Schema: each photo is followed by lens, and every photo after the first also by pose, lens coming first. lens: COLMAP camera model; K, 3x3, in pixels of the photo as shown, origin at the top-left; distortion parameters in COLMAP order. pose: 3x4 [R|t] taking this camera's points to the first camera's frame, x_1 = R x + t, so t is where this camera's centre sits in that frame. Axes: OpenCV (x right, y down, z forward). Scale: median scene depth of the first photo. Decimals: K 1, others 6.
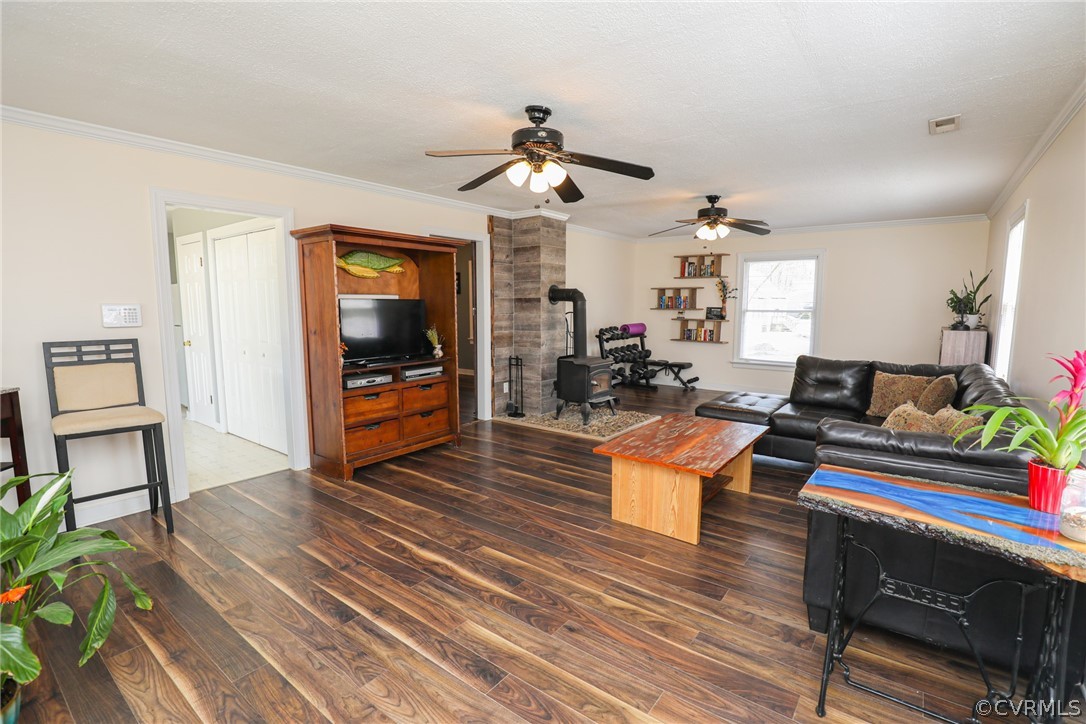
lens RADIAL K [[494.5, 0, 545.0], [0, 494.5, 365.2], [0, 0, 1]] dist [-0.036120, 0.006647]
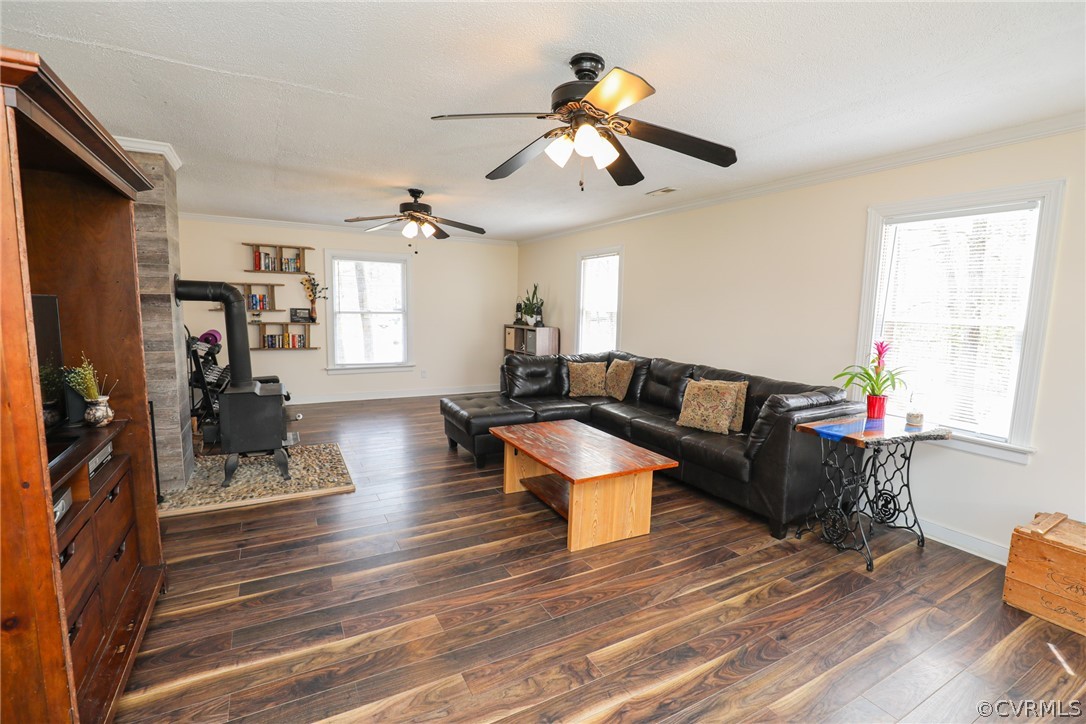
lens RADIAL K [[494.5, 0, 545.0], [0, 494.5, 365.2], [0, 0, 1]] dist [-0.036120, 0.006647]
pose [[0.408087, -0.098637, 0.907599, -0.420574], [0.092507, 0.993497, 0.066378, -0.057374], [-0.908244, 0.056871, 0.414558, 0.414164]]
